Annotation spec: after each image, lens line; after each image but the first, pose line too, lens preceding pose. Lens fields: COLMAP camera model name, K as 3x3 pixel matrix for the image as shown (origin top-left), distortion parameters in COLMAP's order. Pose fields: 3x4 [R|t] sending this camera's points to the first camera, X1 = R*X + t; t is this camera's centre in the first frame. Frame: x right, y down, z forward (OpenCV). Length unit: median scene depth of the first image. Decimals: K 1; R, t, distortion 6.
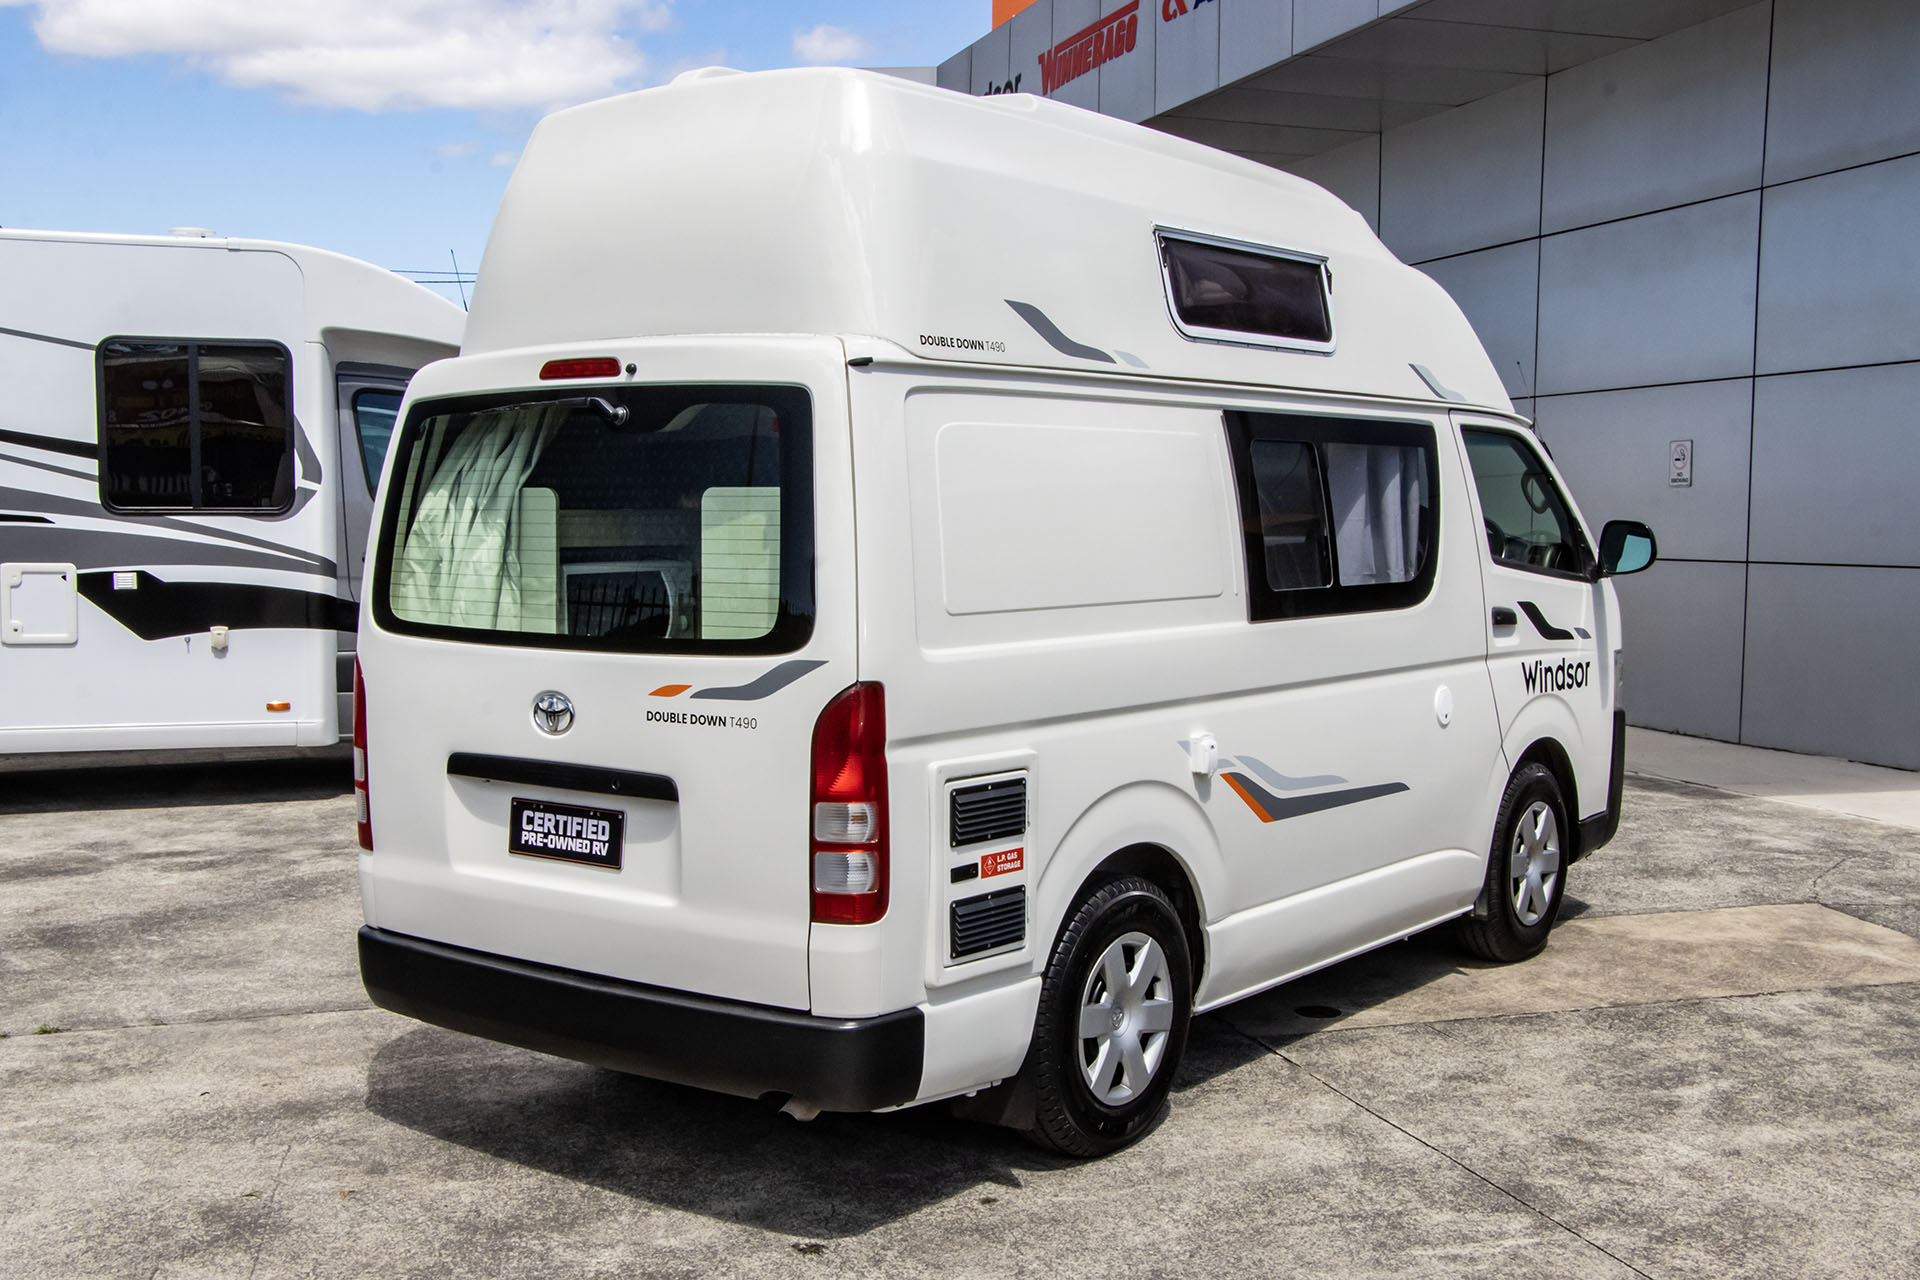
lens RADIAL K [[2106.5, 0, 960.1], [0, 2106.5, 688.7], [0, 0, 1]] dist [-0.105364, 0.295230]
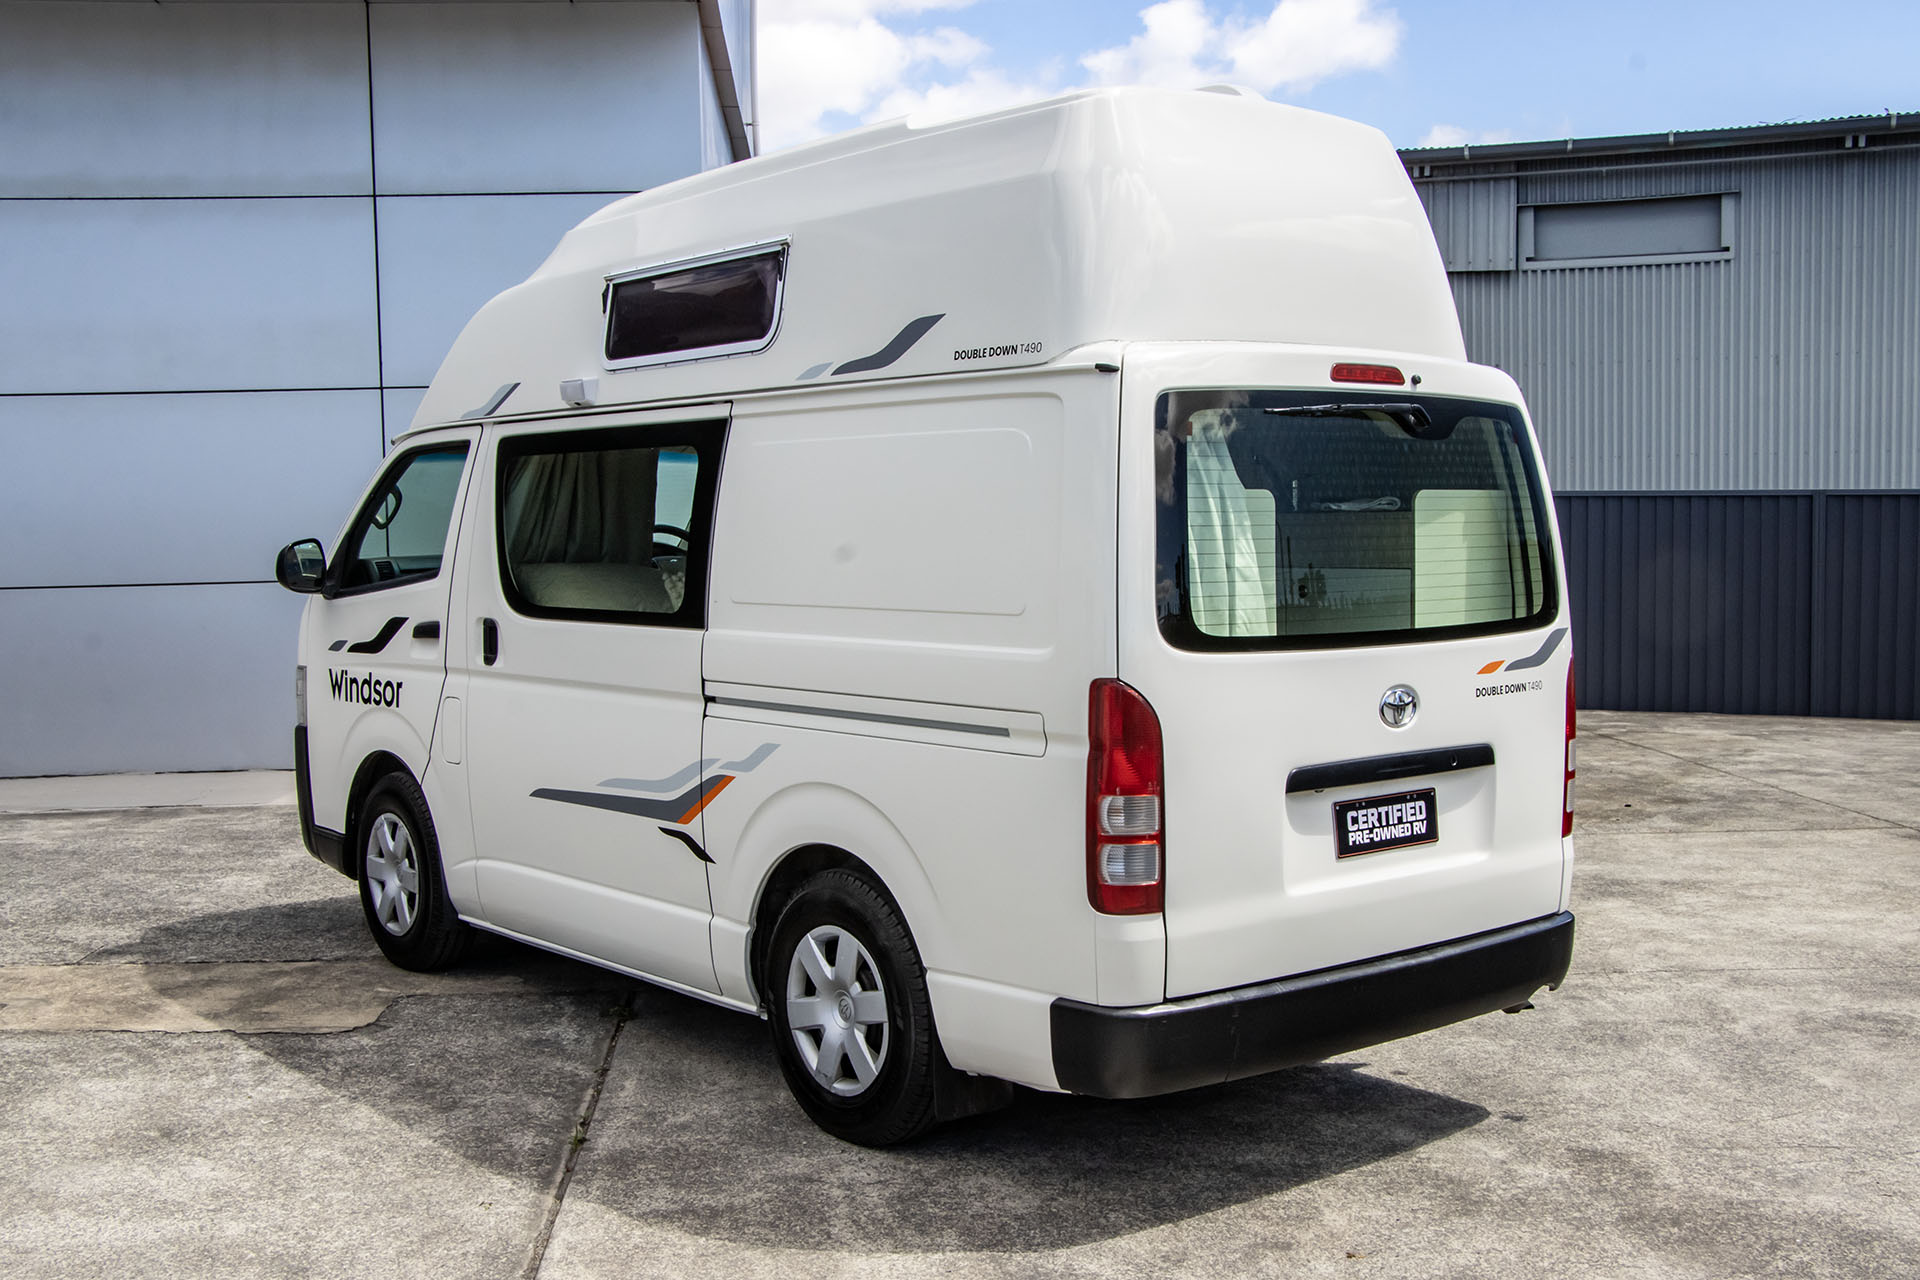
lens RADIAL K [[2106.5, 0, 960.1], [0, 2106.5, 688.7], [0, 0, 1]] dist [-0.105364, 0.295230]
pose [[0.237391, -0.084129, 0.967764, -1.151754], [0.100152, 0.993053, 0.061760, -0.076405], [-0.966238, 0.082263, 0.244168, 0.883053]]
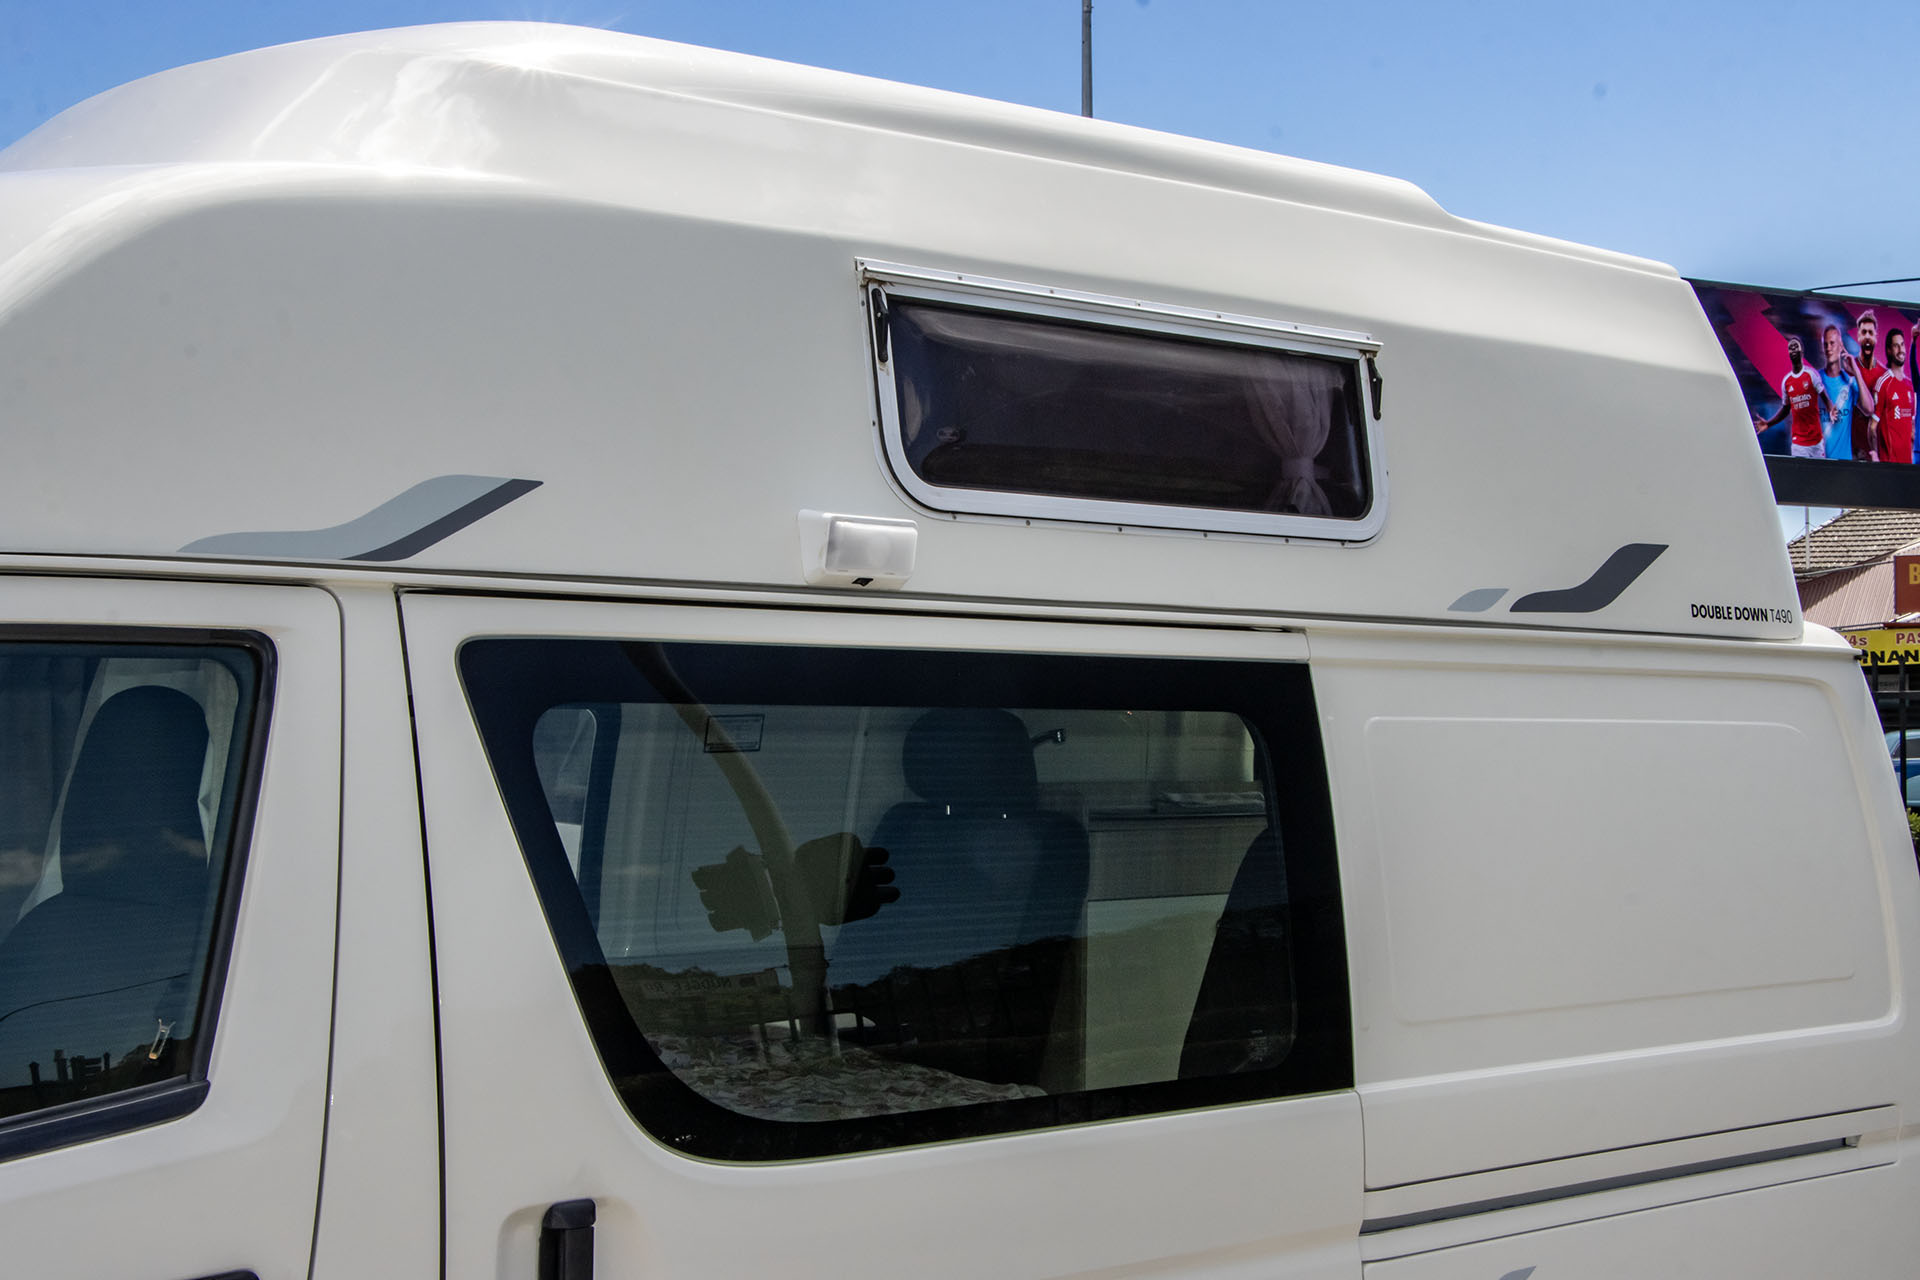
lens RADIAL K [[2654.0, 0, 960.0], [0, 2654.0, 640.0], [0, 0, 1]] dist [0.016037, 0.016319]
pose [[-0.981033, -0.012297, 0.193449, -0.145425], [0.000696, 0.997756, 0.066952, -0.215332], [-0.193838, 0.065817, -0.978823, 1.969062]]
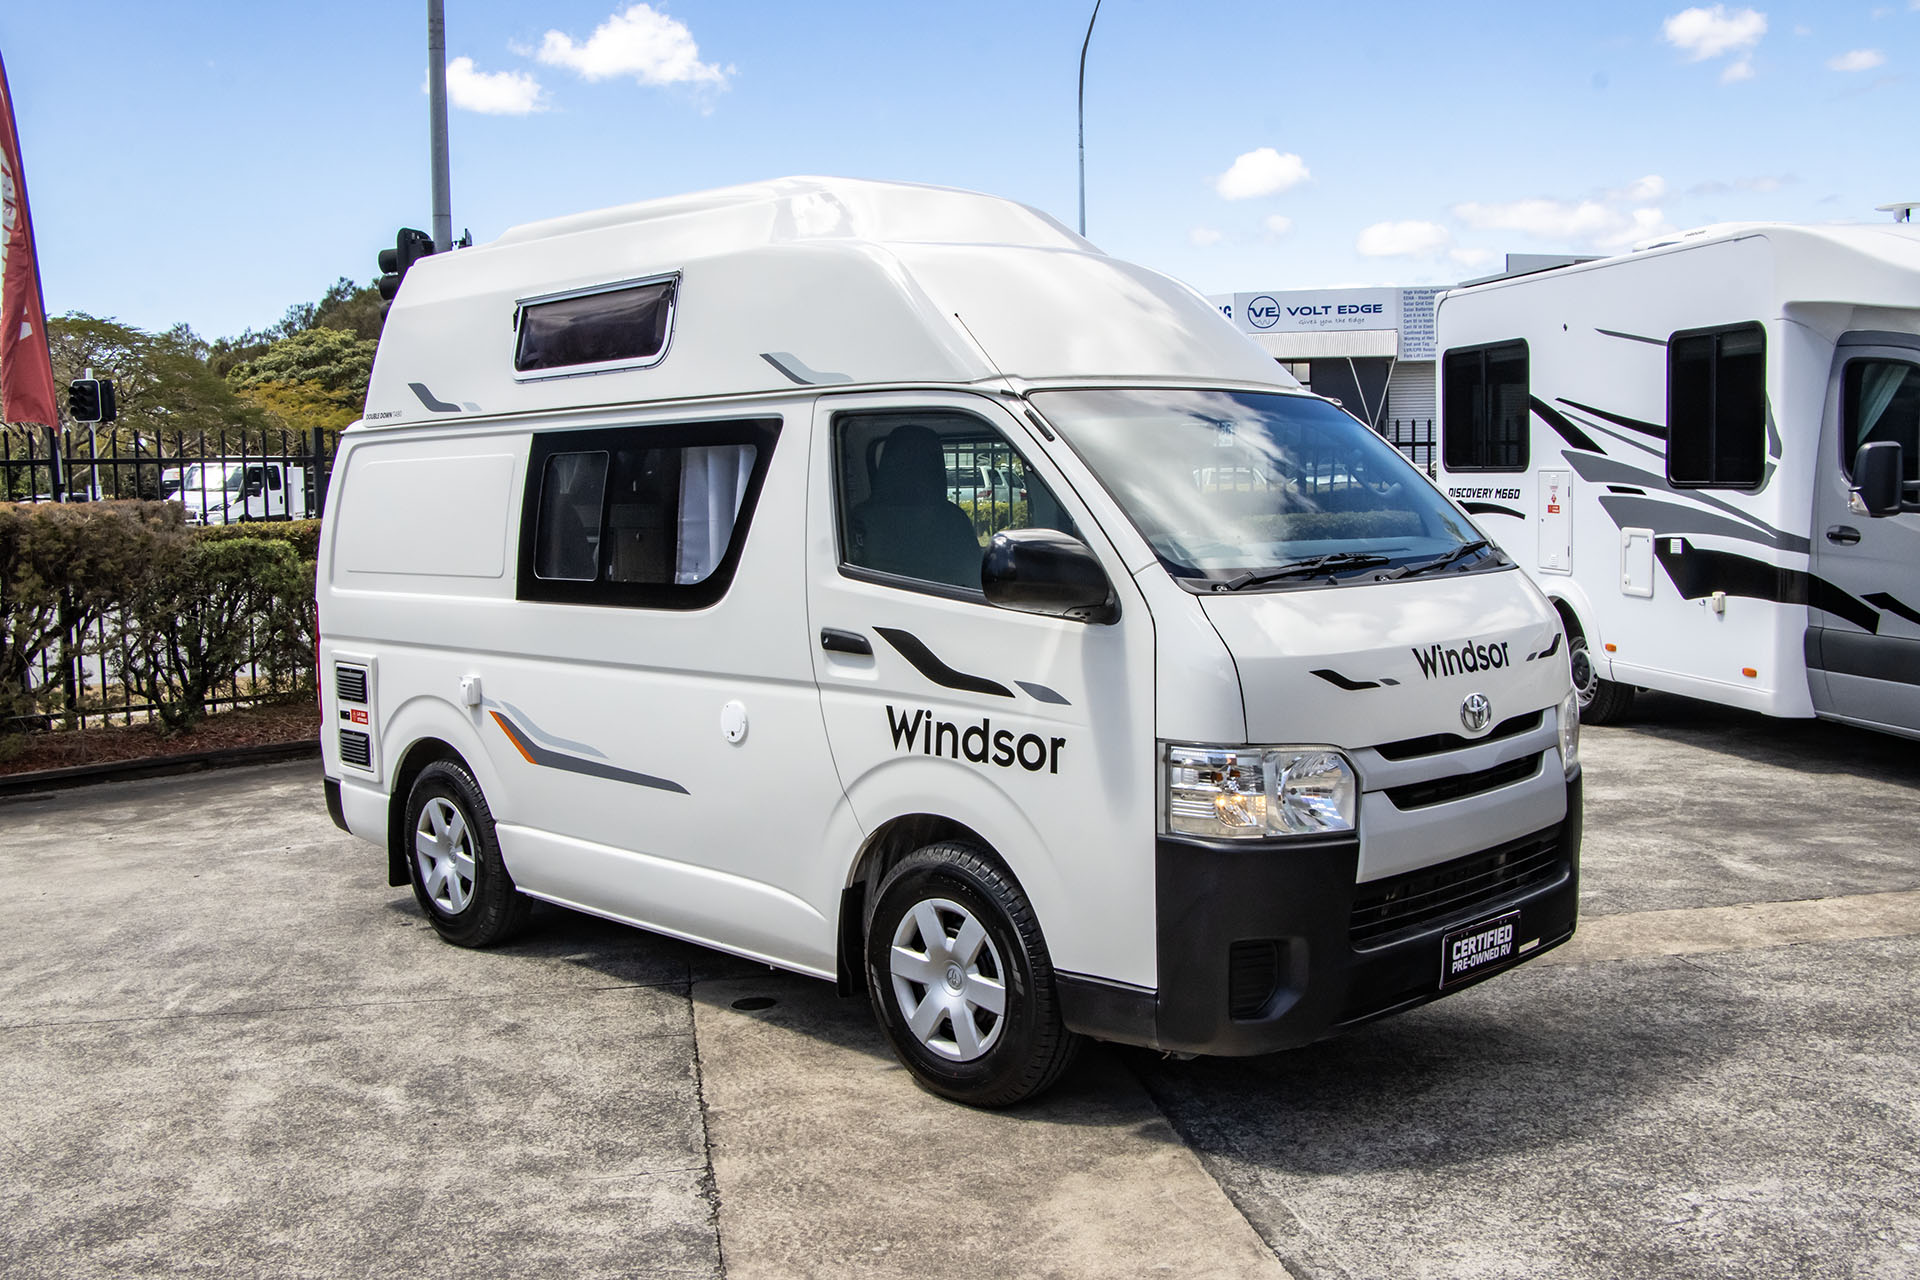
lens RADIAL K [[1851.0, 0, 960.0], [0, 1851.0, 640.0], [0, 0, 1]] dist [-0.155485, 0.249160]
pose [[-0.142200, 0.088197, -0.985901, 1.297057], [-0.067766, 0.992818, 0.098590, -0.146862], [0.987516, 0.080830, -0.135202, 1.534493]]
